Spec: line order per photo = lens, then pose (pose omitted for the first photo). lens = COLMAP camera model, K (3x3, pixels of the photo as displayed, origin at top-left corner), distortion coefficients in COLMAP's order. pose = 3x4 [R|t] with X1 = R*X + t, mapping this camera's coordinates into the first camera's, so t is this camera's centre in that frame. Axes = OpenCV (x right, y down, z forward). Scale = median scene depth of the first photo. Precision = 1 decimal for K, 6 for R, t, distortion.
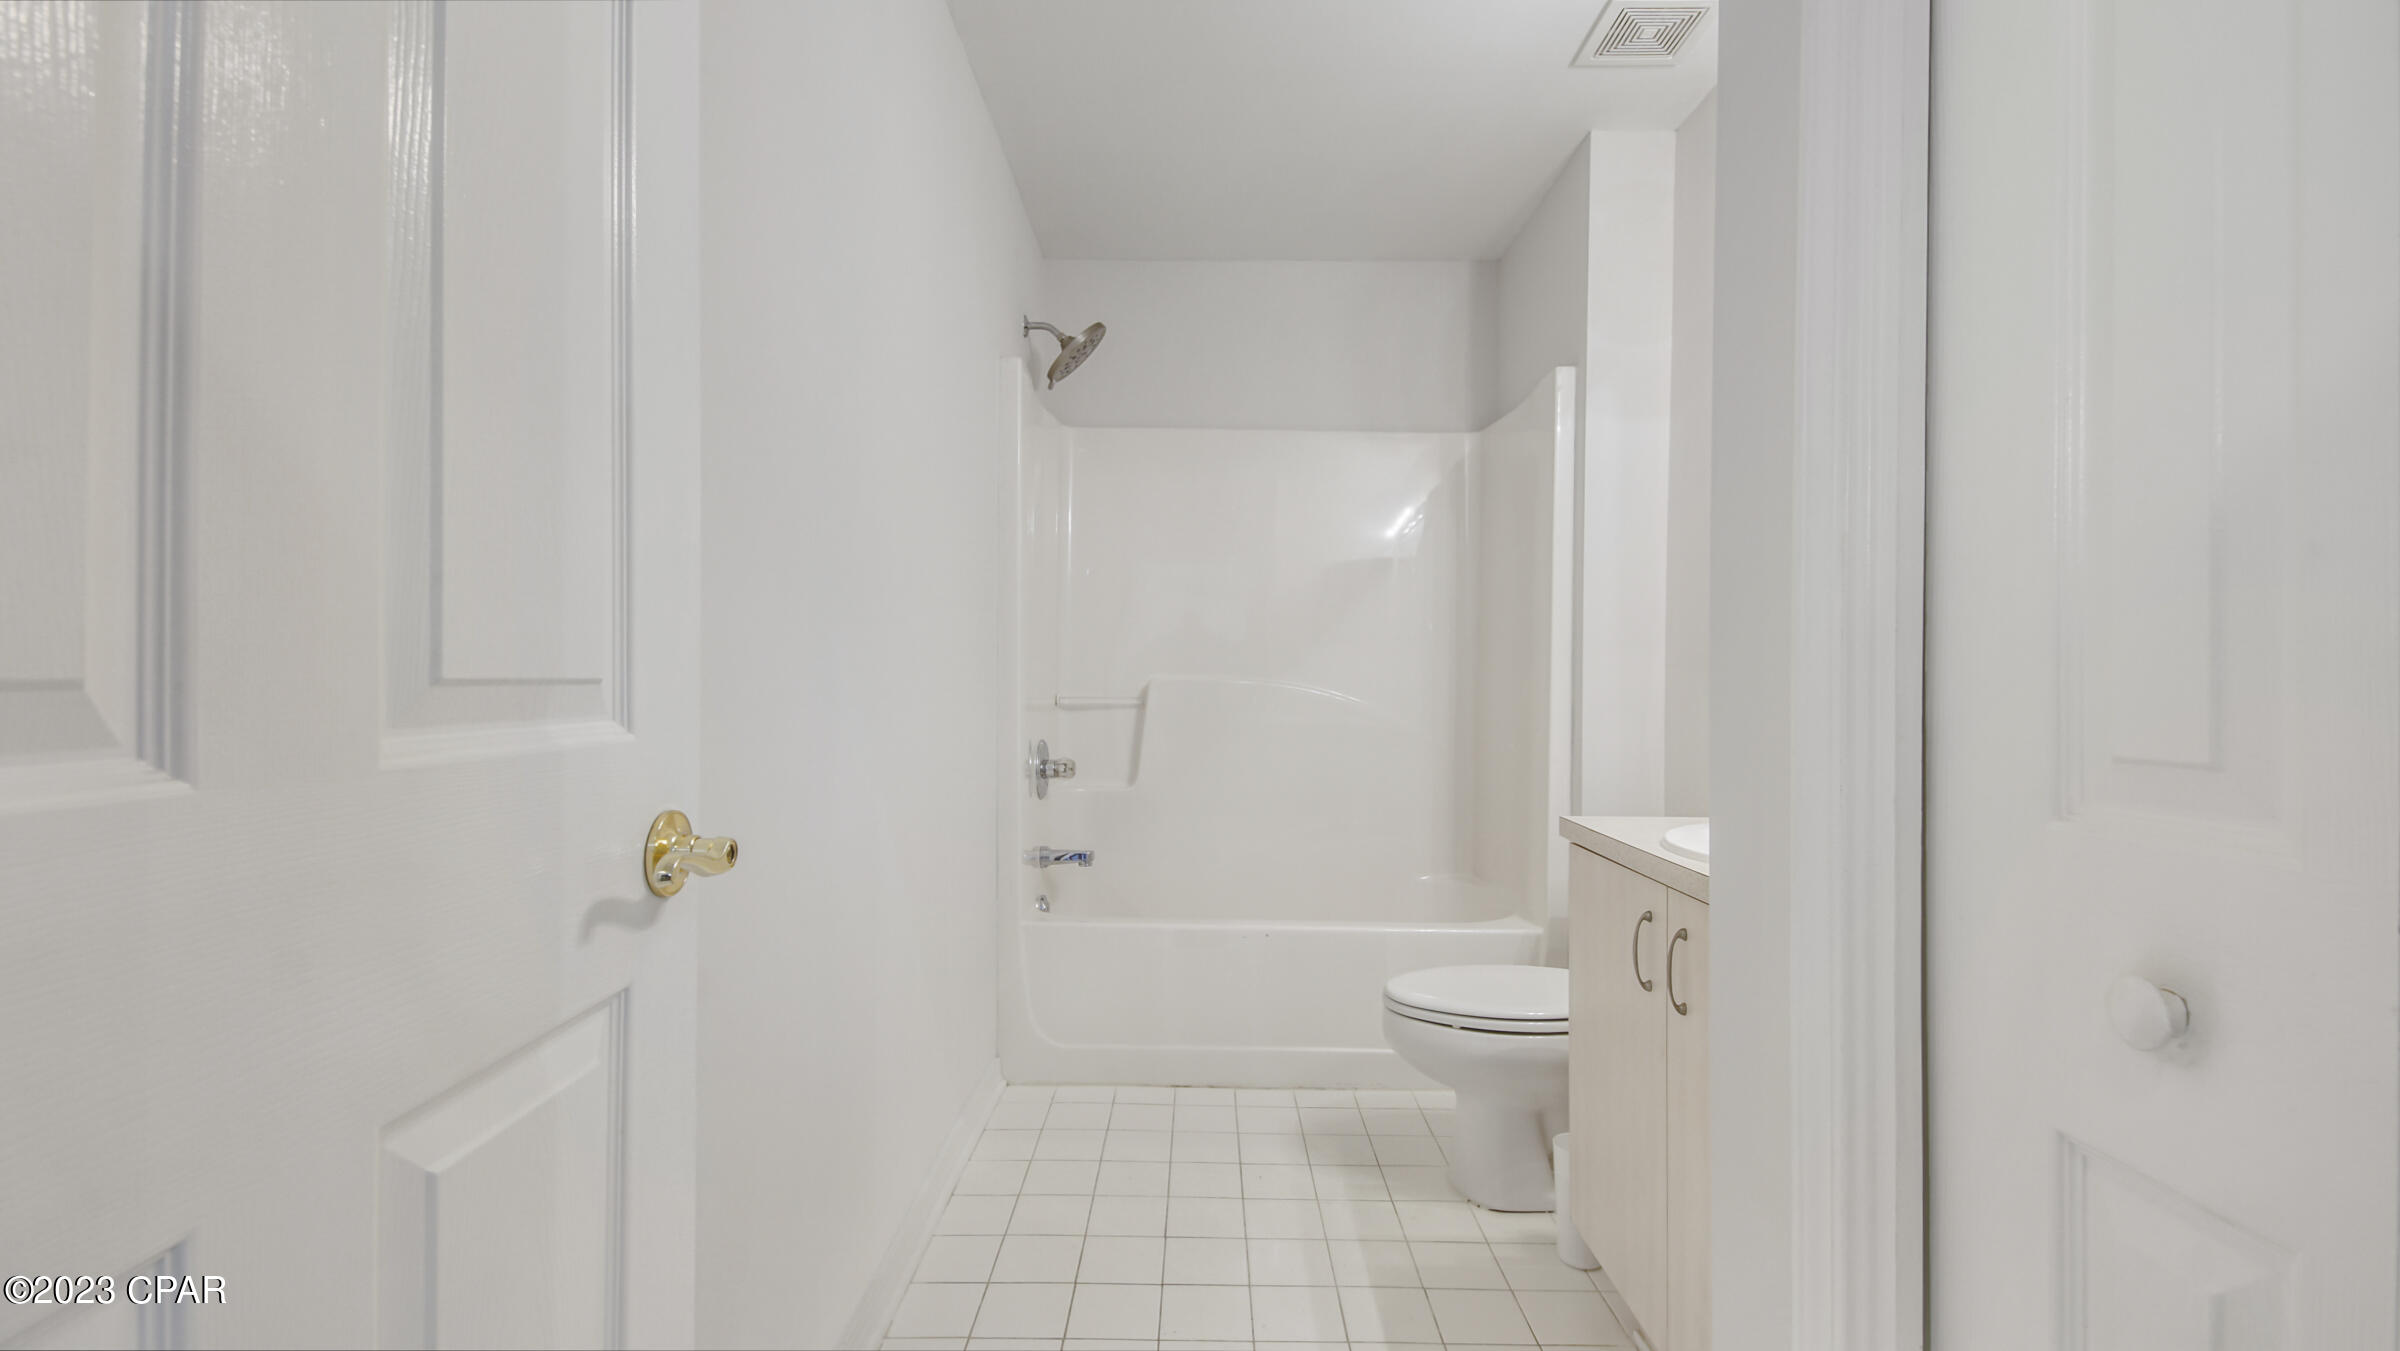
lens RADIAL K [[1066.4, 0, 1205.3], [0, 1066.4, 670.1], [0, 0, 1]] dist [0.036252, -0.023464]
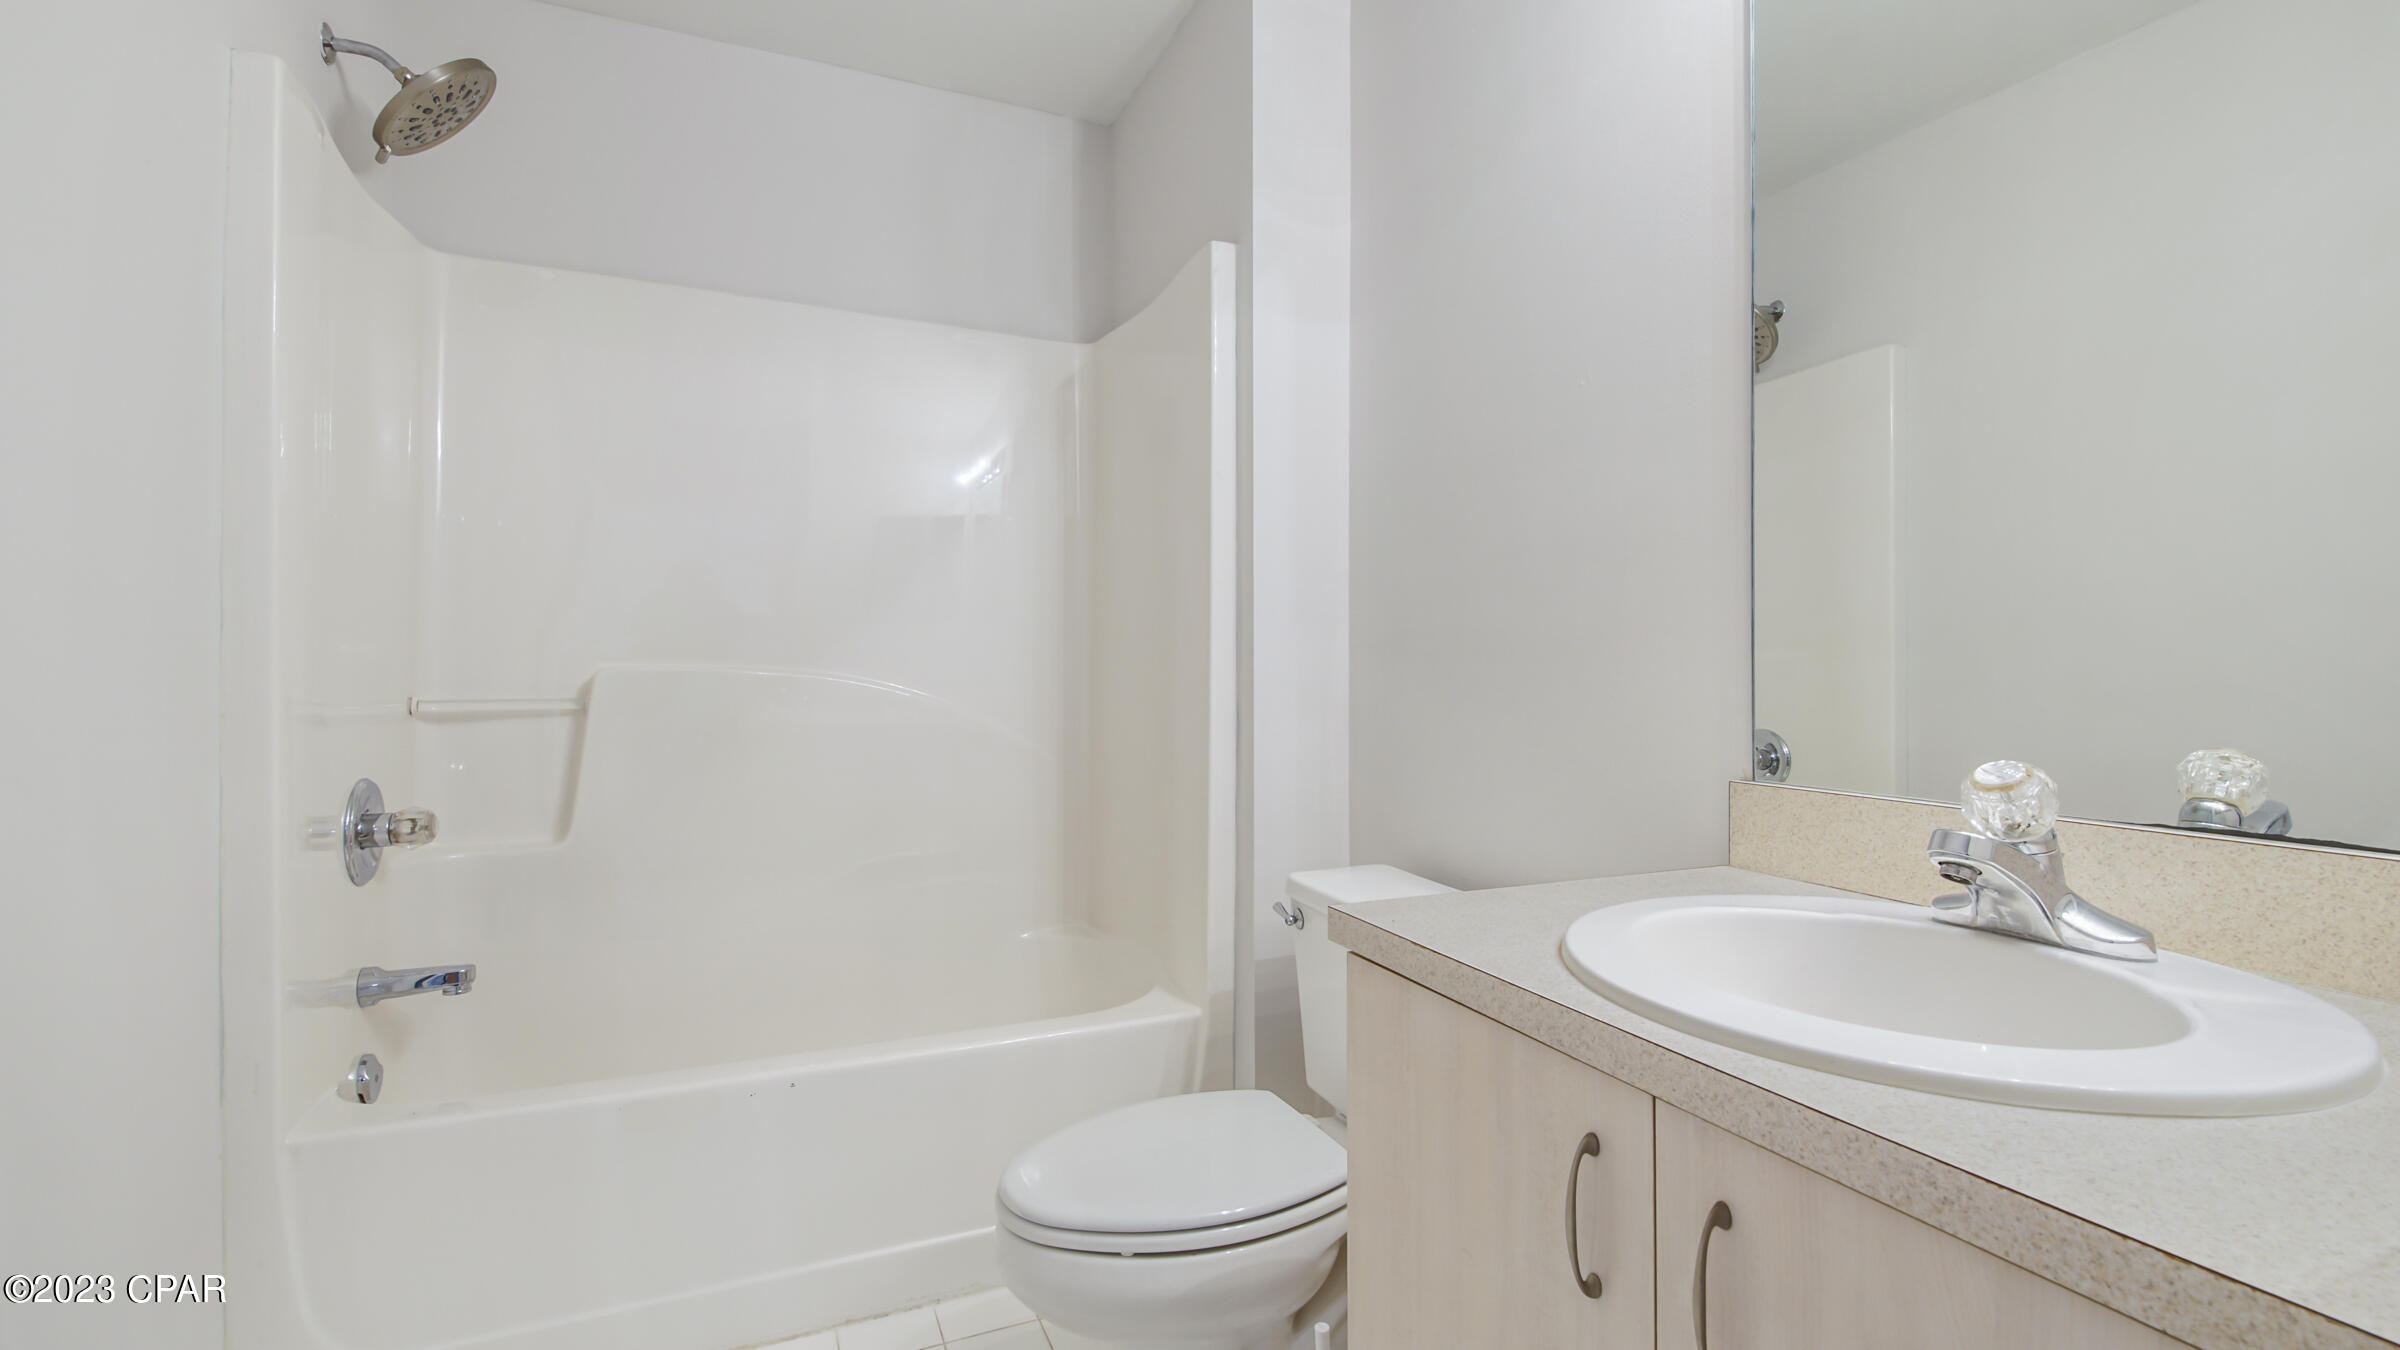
lens RADIAL K [[1066.4, 0, 1205.3], [0, 1066.4, 669.6], [0, 0, 1]] dist [0.036252, -0.023464]
pose [[0.915180, -0.006391, 0.402996, 0.024183], [0.001806, 0.999929, 0.011755, 0.001704], [-0.403042, -0.010030, 0.915126, 0.300745]]
